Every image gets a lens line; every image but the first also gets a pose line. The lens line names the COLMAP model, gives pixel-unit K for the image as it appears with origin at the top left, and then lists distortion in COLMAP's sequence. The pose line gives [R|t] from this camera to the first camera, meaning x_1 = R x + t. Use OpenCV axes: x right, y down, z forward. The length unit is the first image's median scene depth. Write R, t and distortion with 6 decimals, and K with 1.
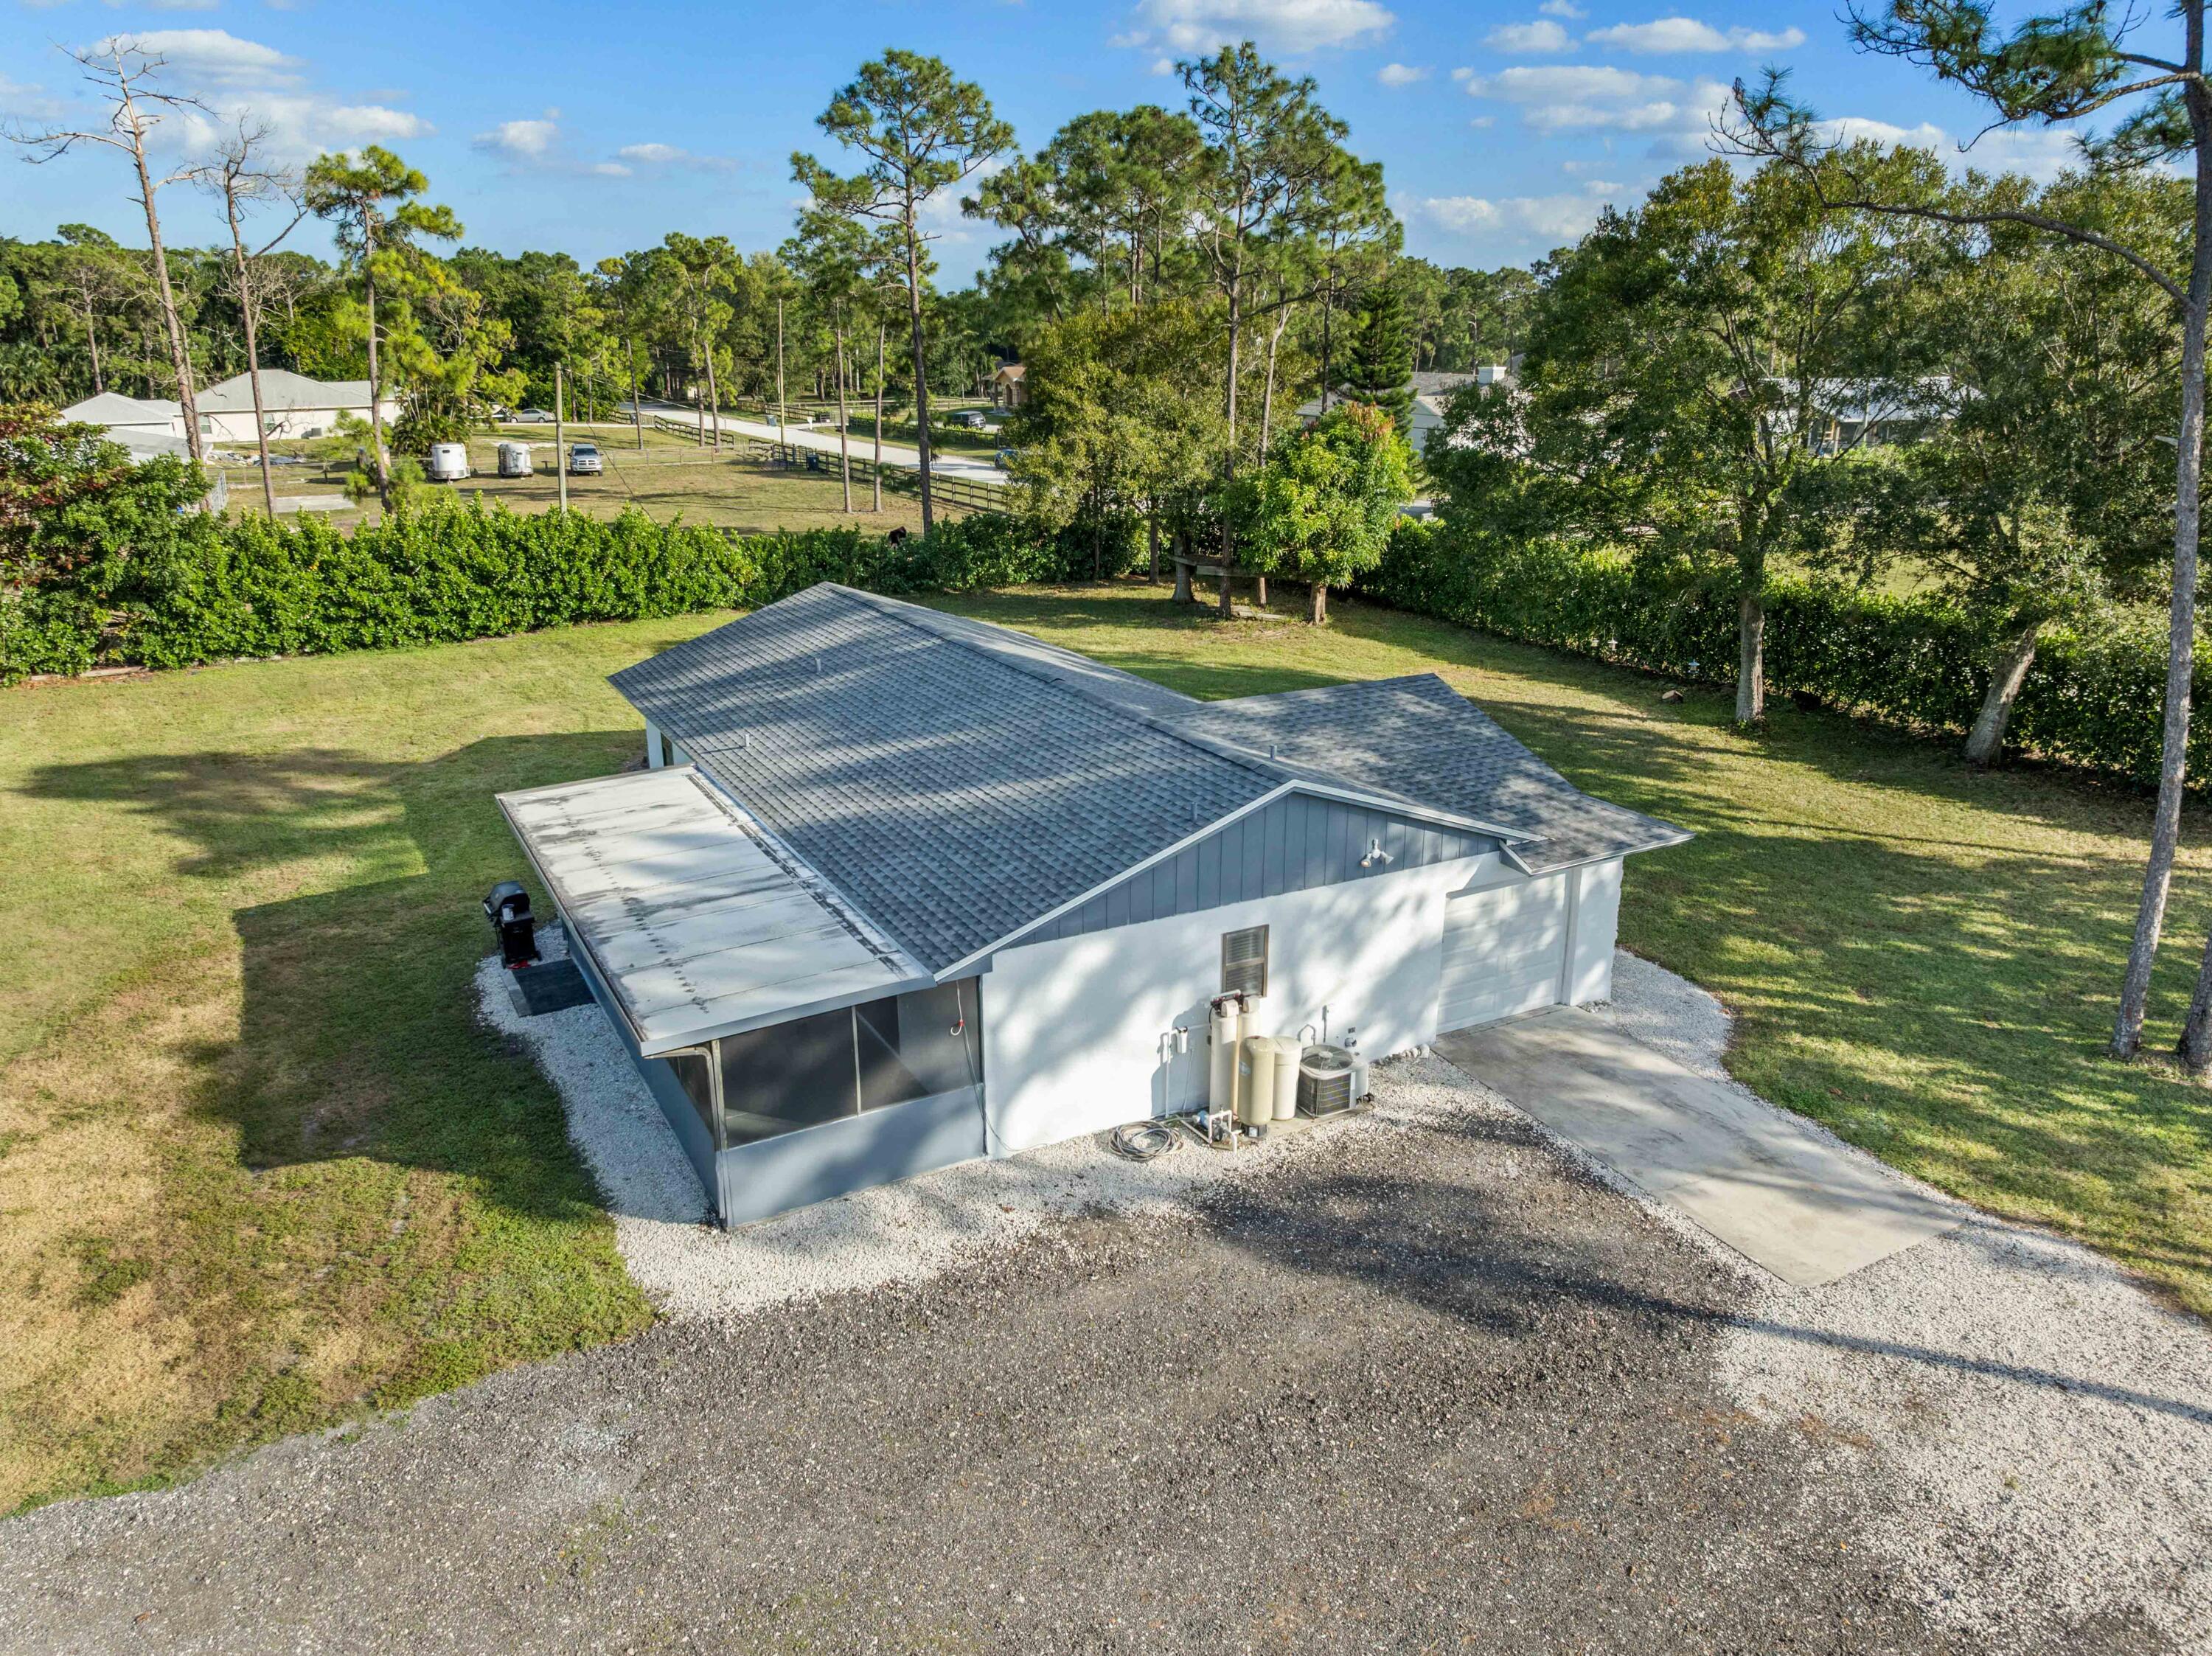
lens RADIAL K [[1557.0, 0, 1106.0], [0, 1557.0, 828.0], [0, 0, 1]] dist [-0.047616, 0.010556]
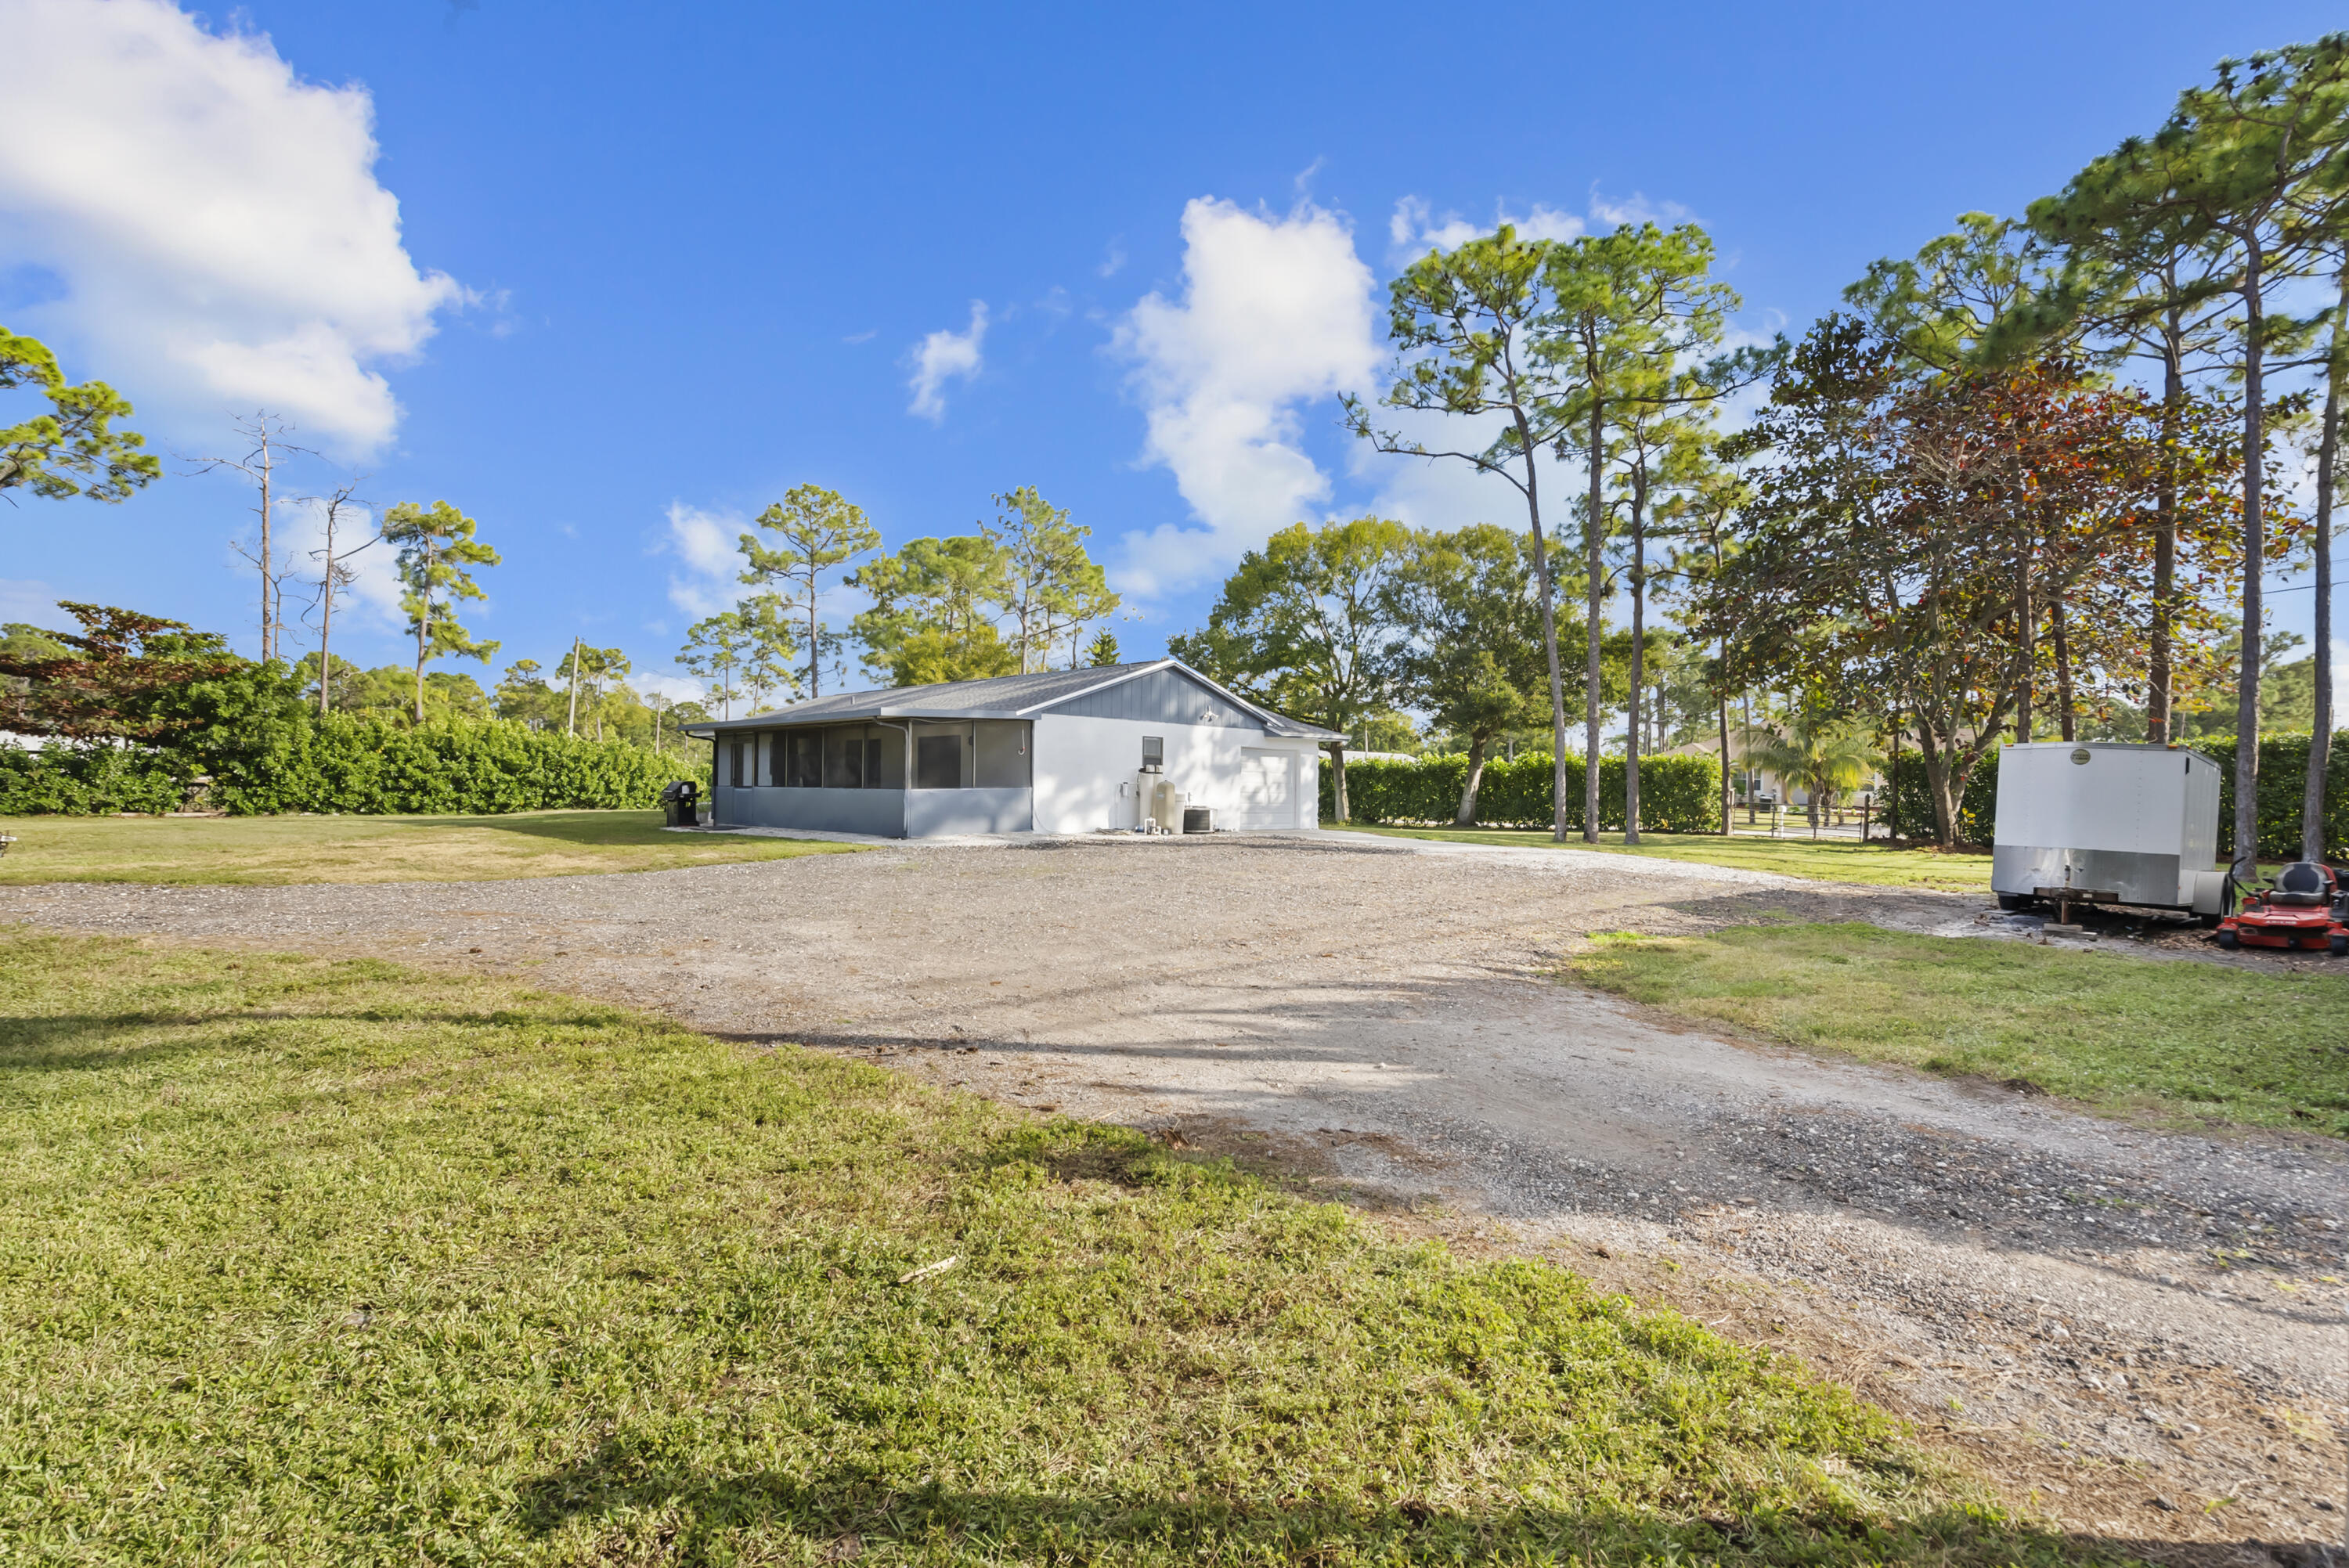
lens RADIAL K [[1087.9, 0, 1174.5], [0, 1087.9, 784.0], [0, 0, 1]] dist [-0.002102, -0.000766]
pose [[0.959555, 0.013947, 0.281176, -0.096361], [0.070785, 0.954733, -0.288921, 0.186101], [-0.272477, 0.297138, 0.915131, -0.084355]]
